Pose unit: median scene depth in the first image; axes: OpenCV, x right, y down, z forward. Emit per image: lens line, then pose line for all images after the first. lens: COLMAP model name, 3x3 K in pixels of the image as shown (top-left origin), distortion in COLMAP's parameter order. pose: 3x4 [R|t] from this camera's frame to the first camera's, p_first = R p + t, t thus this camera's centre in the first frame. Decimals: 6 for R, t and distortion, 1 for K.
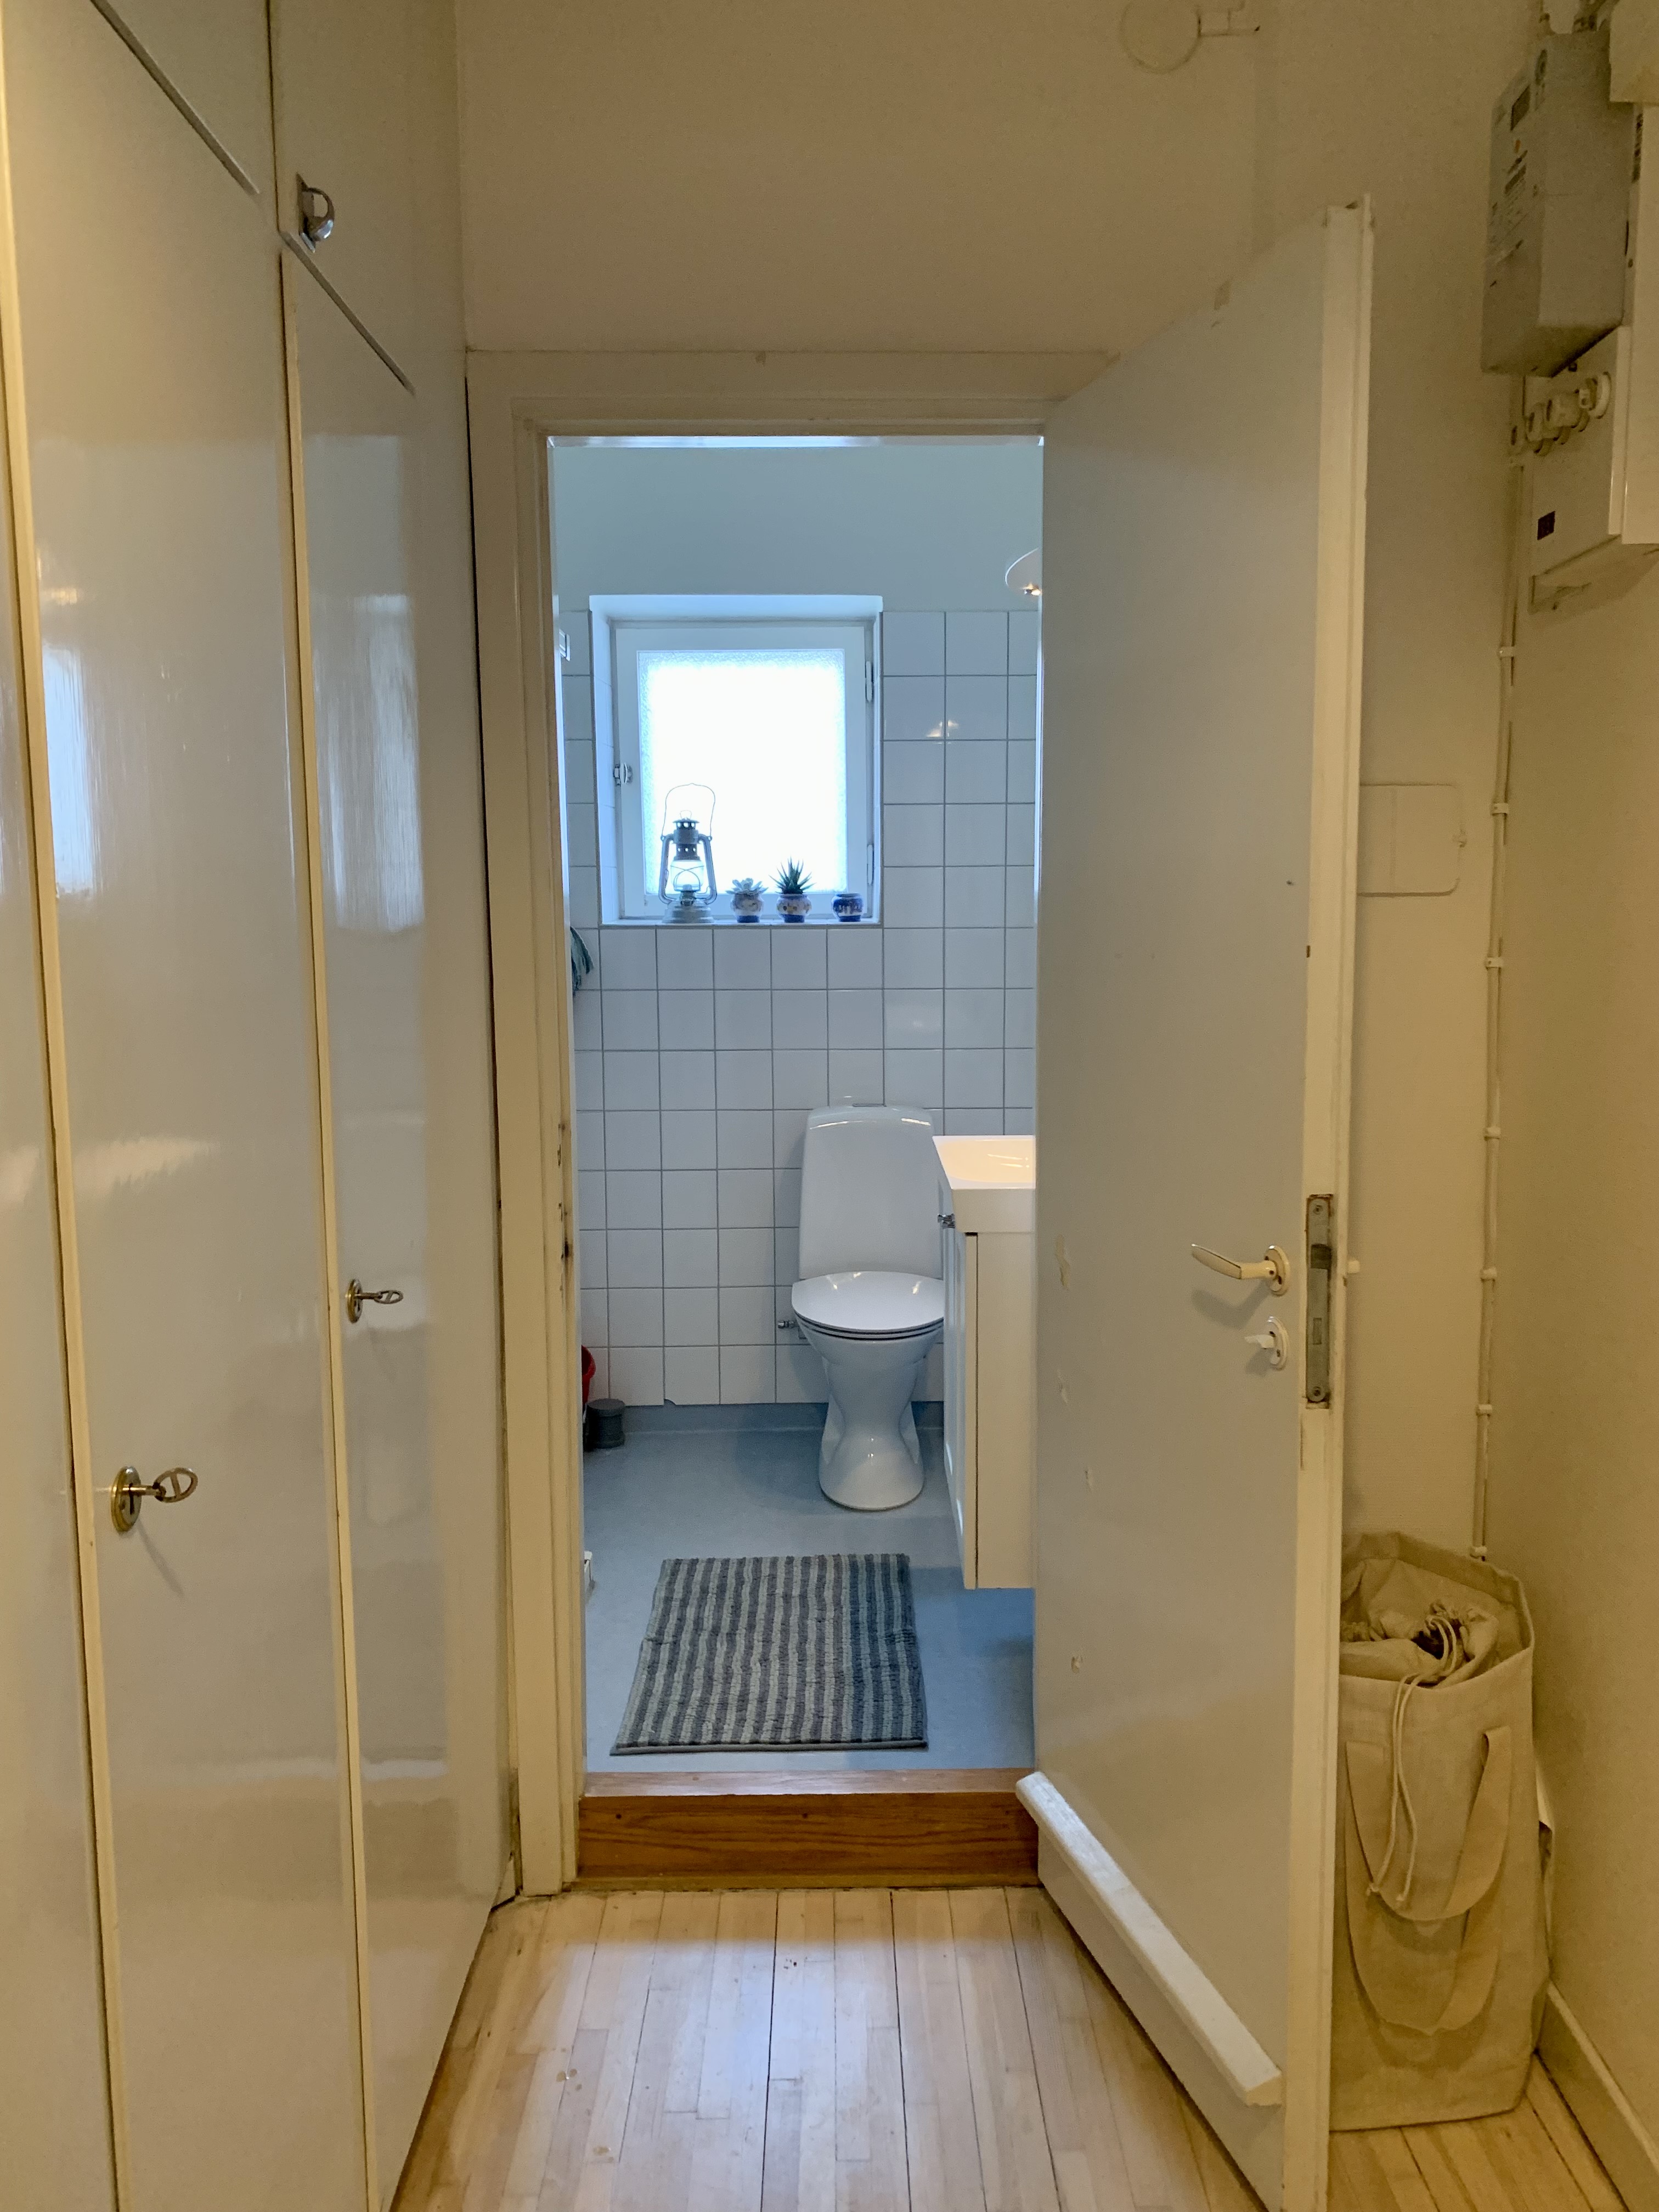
lens RADIAL K [[1654.8, 0, 829.5], [0, 1654.8, 1106.0], [0, 0, 1]] dist [-0.012110, -0.010826]
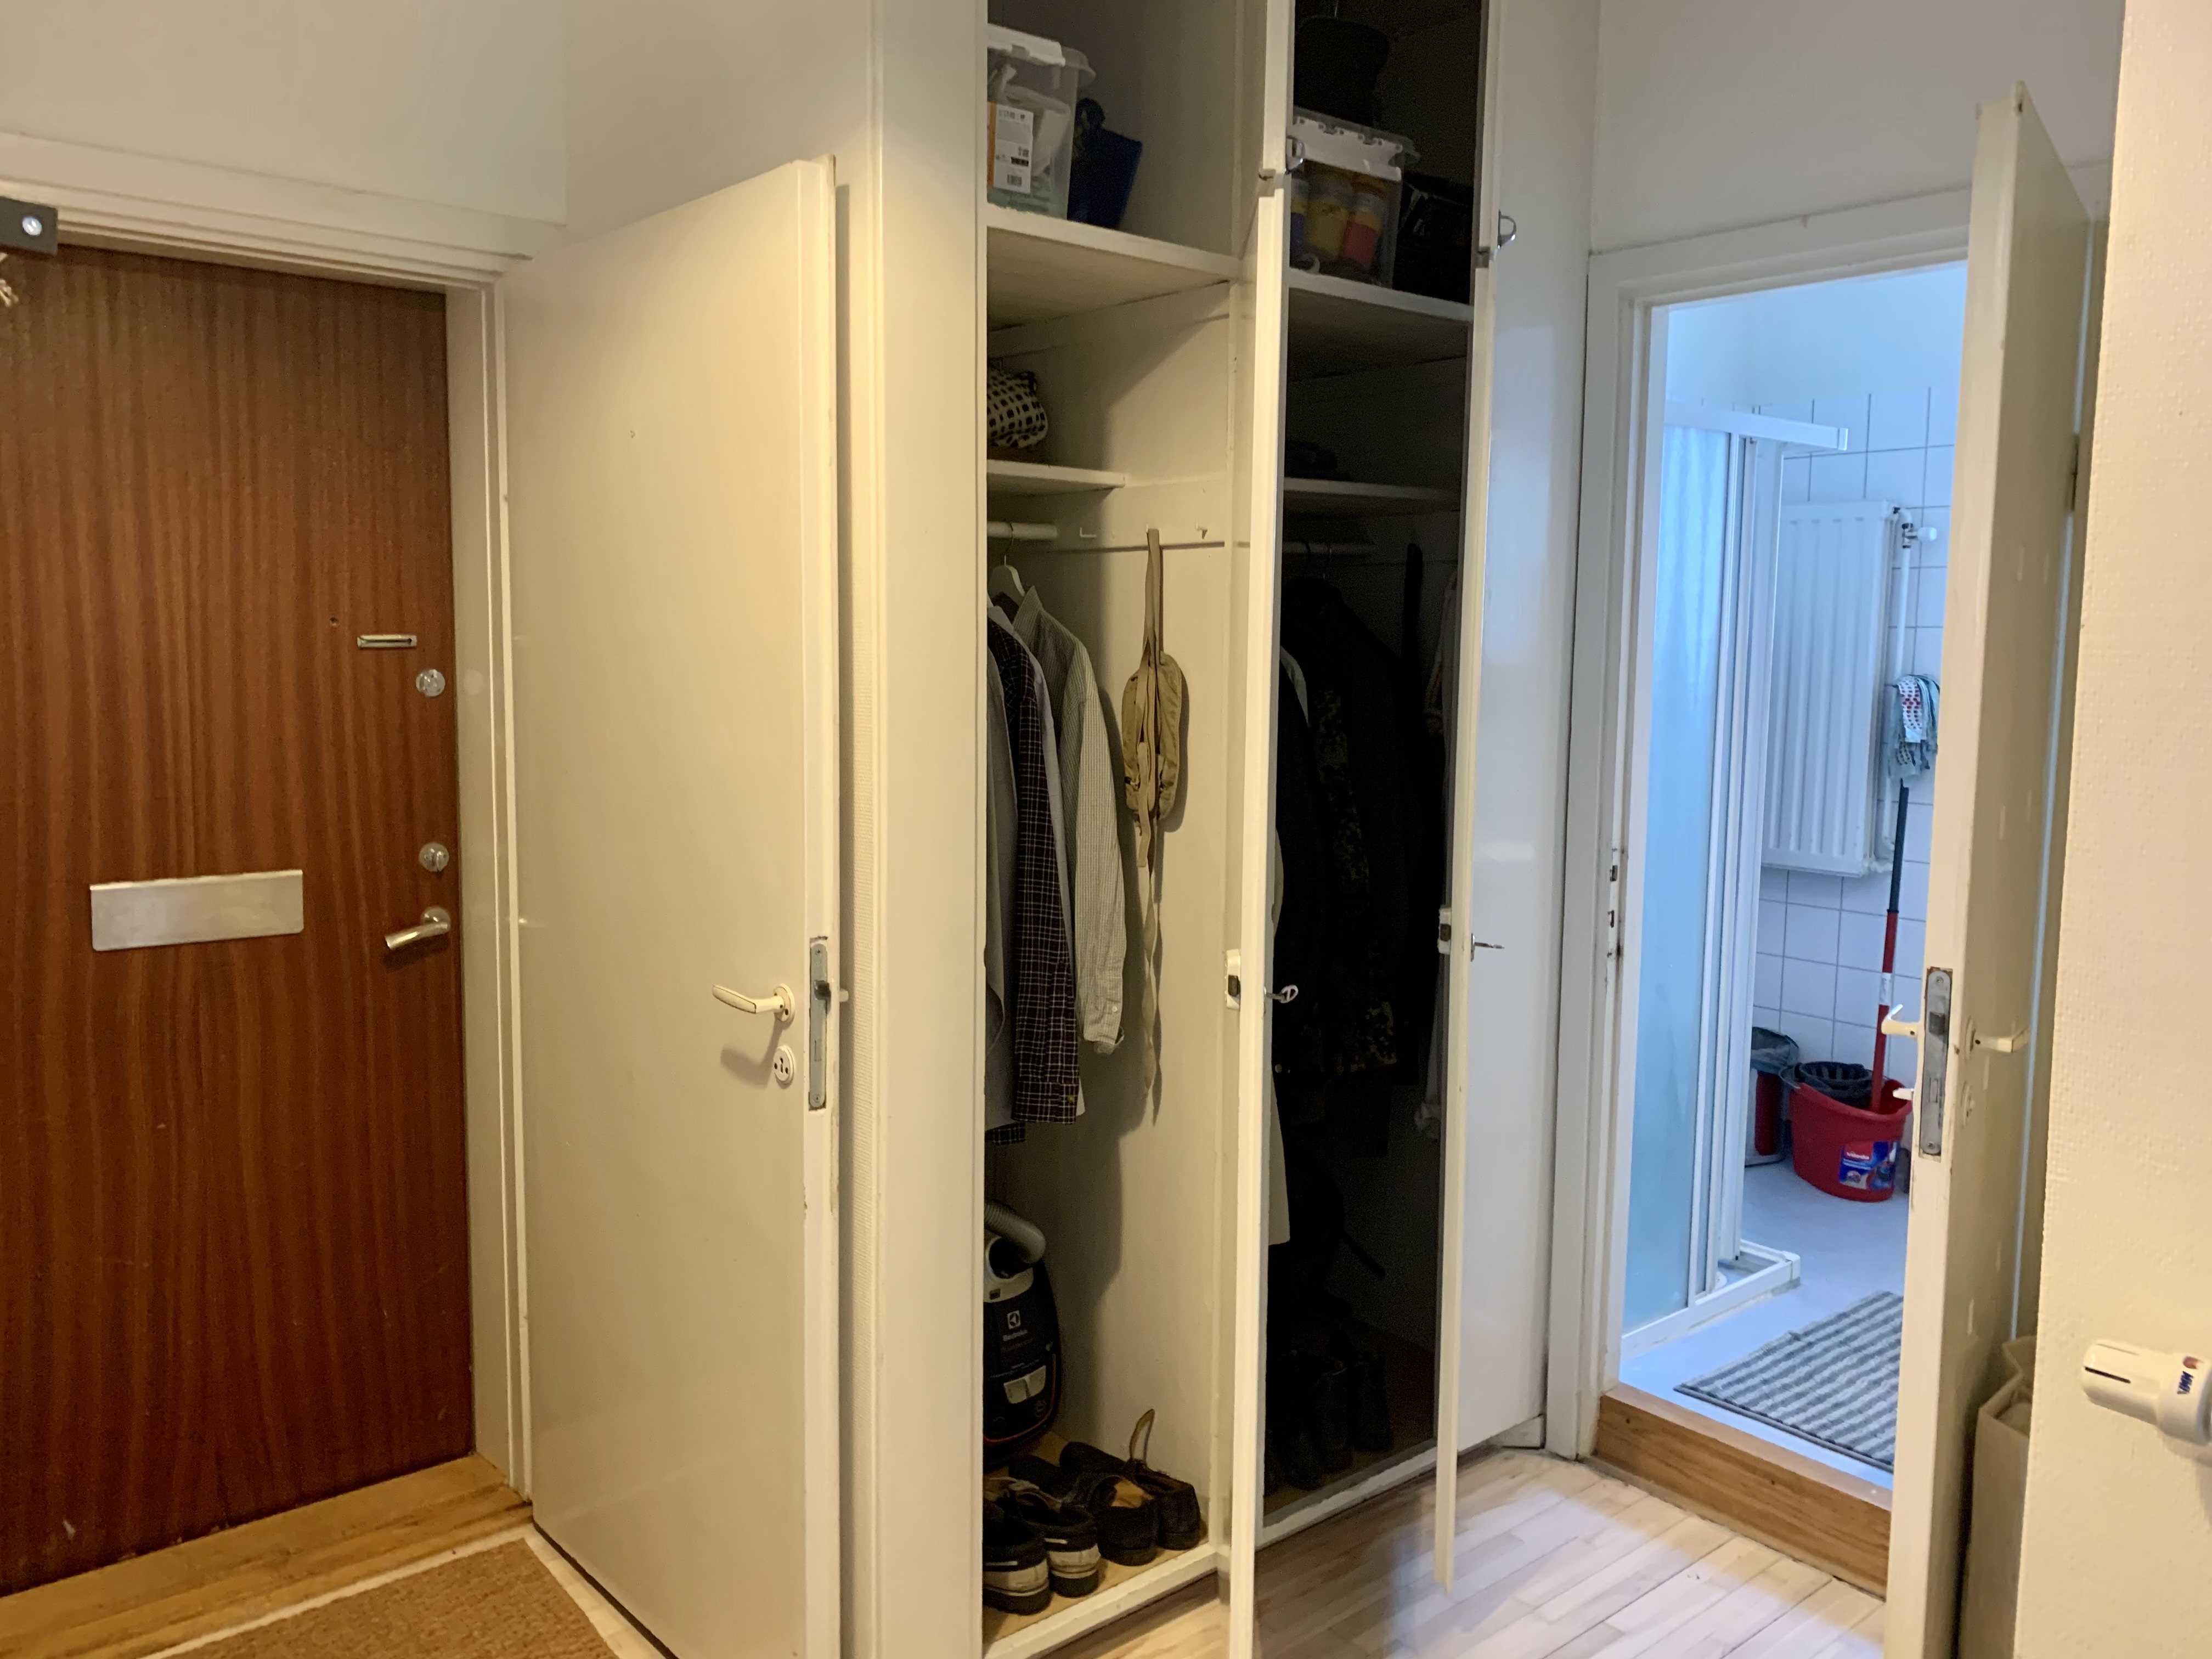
lens RADIAL K [[1654.8, 0, 1106.0], [0, 1654.8, 829.5], [0, 0, 1]] dist [-0.012110, -0.010826]
pose [[0.632229, 0.106720, -0.767397, 0.520832], [-0.108205, 0.992923, 0.048938, -0.021964], [0.767189, 0.052096, 0.639303, -0.099382]]
